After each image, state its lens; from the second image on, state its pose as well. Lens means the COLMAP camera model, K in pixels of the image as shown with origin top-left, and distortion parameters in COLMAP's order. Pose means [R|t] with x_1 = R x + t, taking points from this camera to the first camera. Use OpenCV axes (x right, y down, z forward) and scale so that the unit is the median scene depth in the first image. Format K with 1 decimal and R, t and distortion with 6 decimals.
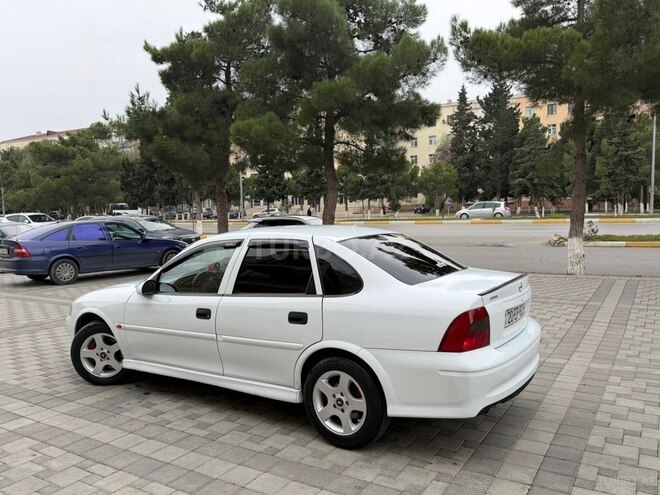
lens RADIAL K [[533.5, 0, 334.2], [0, 533.5, 257.0], [0, 0, 1]] dist [0.106371, -0.167498]
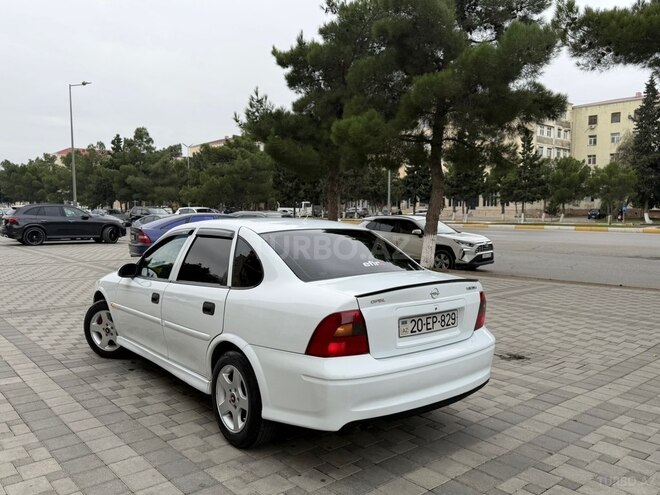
lens RADIAL K [[533.5, 0, 334.2], [0, 533.5, 257.0], [0, 0, 1]] dist [0.106371, -0.167498]
pose [[0.953154, 0.055064, -0.297432, 0.385544], [-0.055670, 0.998428, 0.006441, 0.000426], [0.297319, 0.010419, 0.954721, 0.105451]]
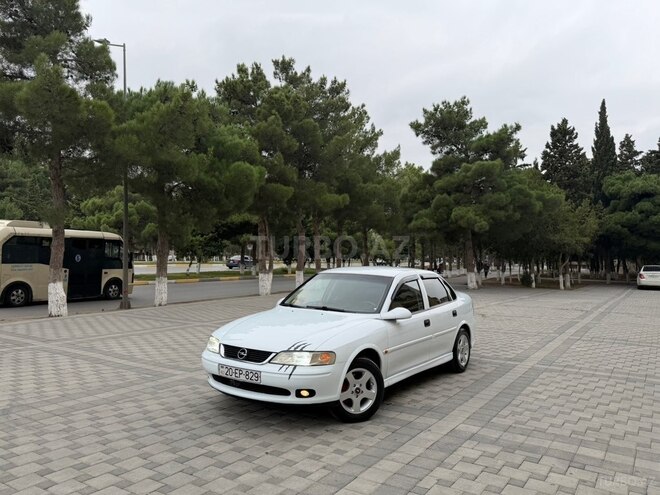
lens RADIAL K [[510.3, 0, 330.0], [0, 510.3, 247.5], [0, 0, 1]] dist [0.113084, -0.203927]
pose [[0.029109, 0.040649, 0.998749, -1.717120], [0.066816, 0.996859, -0.042520, -0.066302], [-0.997341, 0.067970, 0.026302, 1.205112]]
